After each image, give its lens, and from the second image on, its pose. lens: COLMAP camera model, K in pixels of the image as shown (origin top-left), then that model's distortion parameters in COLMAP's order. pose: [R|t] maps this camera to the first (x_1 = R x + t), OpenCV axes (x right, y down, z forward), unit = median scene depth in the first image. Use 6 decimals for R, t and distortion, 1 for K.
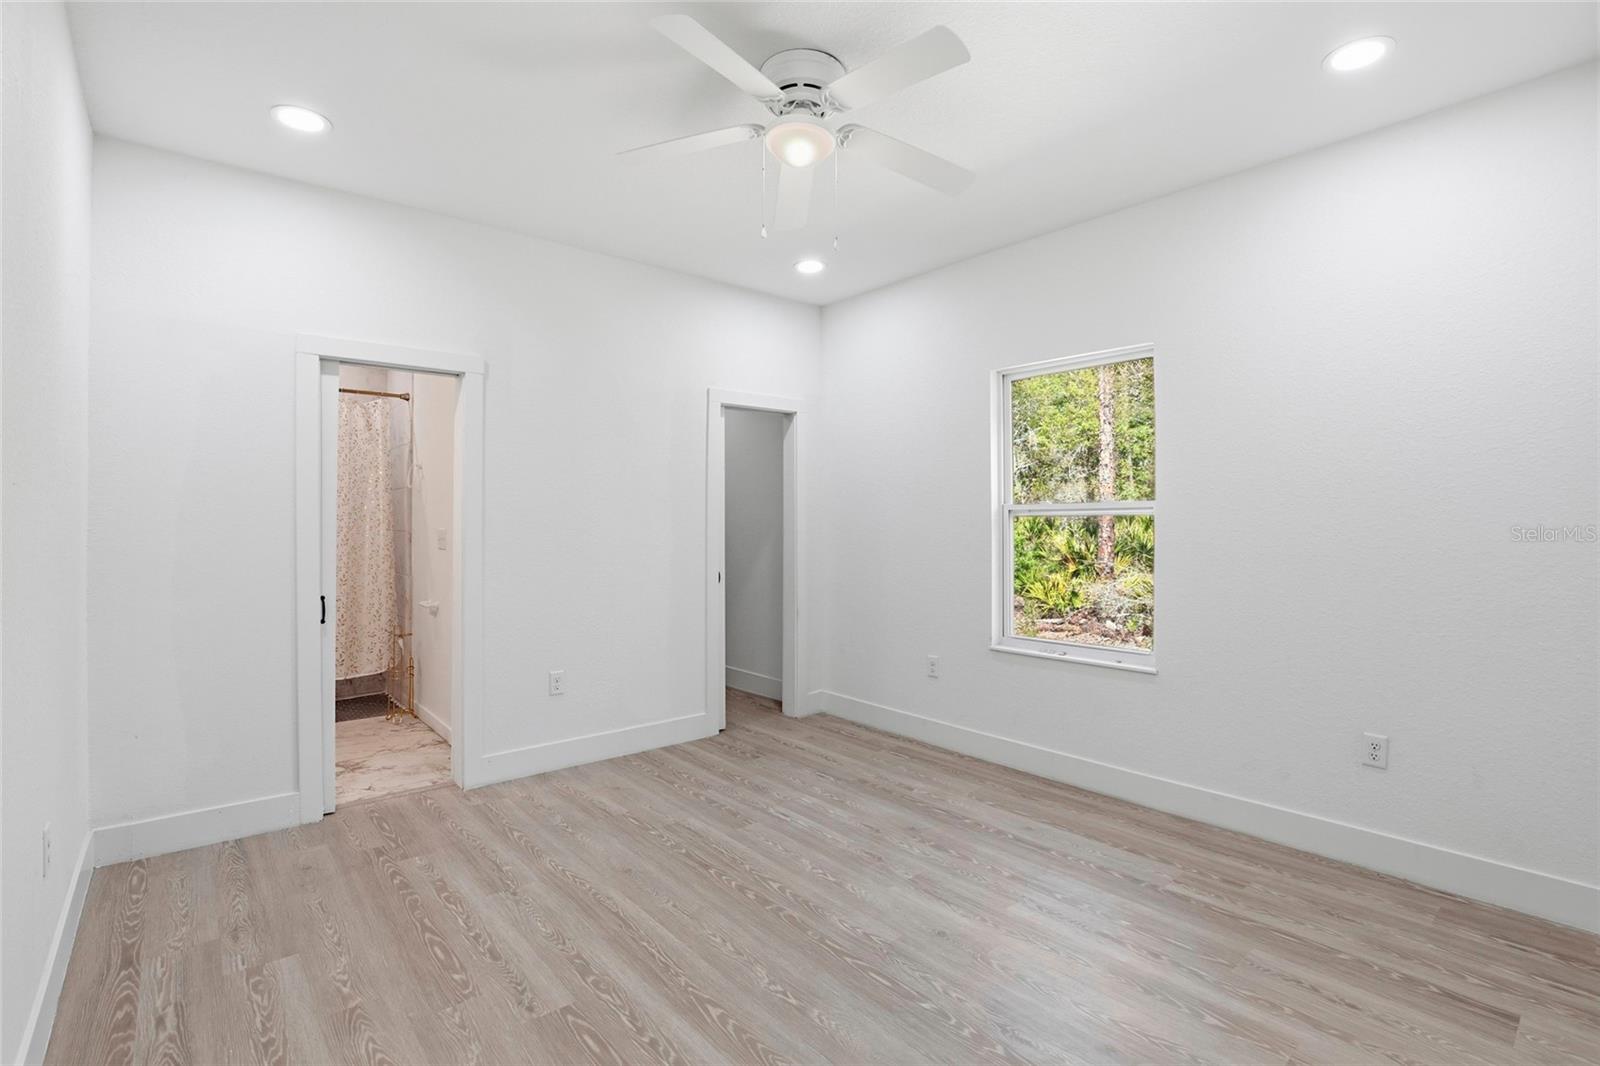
lens RADIAL K [[739.3, 0, 807.2], [0, 739.3, 531.6], [0, 0, 1]] dist [-0.005268, -0.000620]
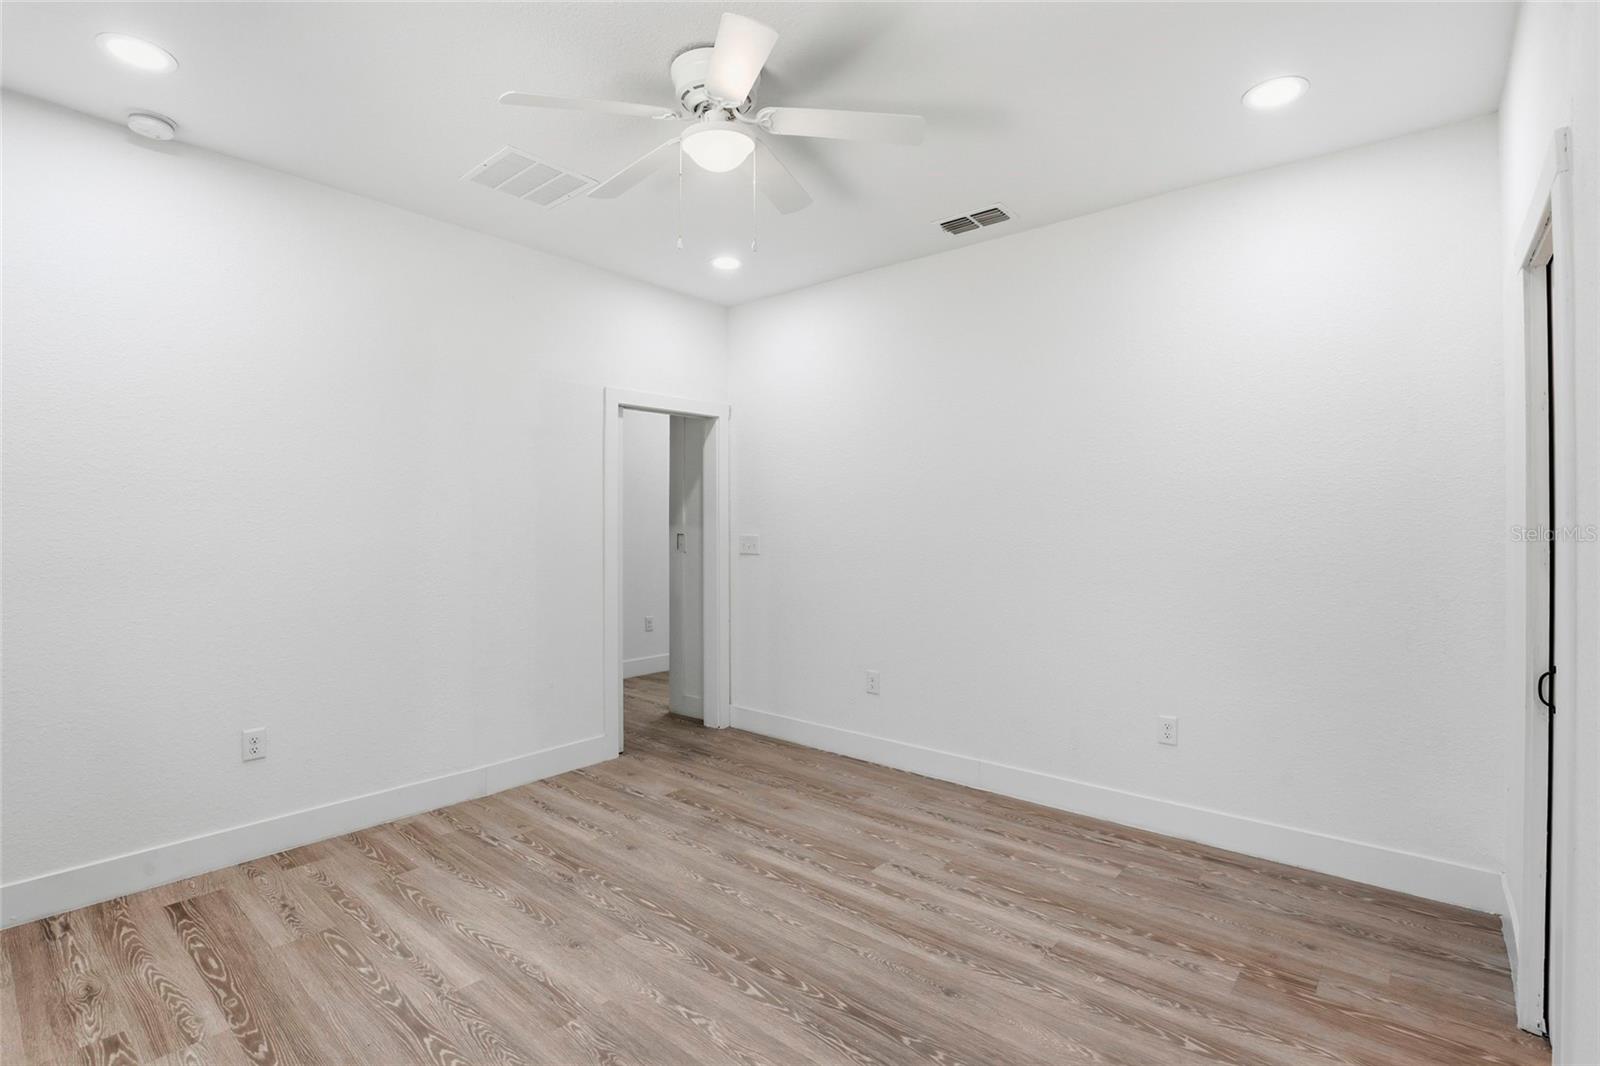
lens RADIAL K [[739.3, 0, 802.0], [0, 739.3, 526.1], [0, 0, 1]] dist [-0.005268, -0.000620]
pose [[-0.987507, -0.000671, -0.157574, 0.033755], [-0.003329, 0.999856, 0.016610, -0.043336], [0.157540, 0.016928, -0.987367, 1.995399]]
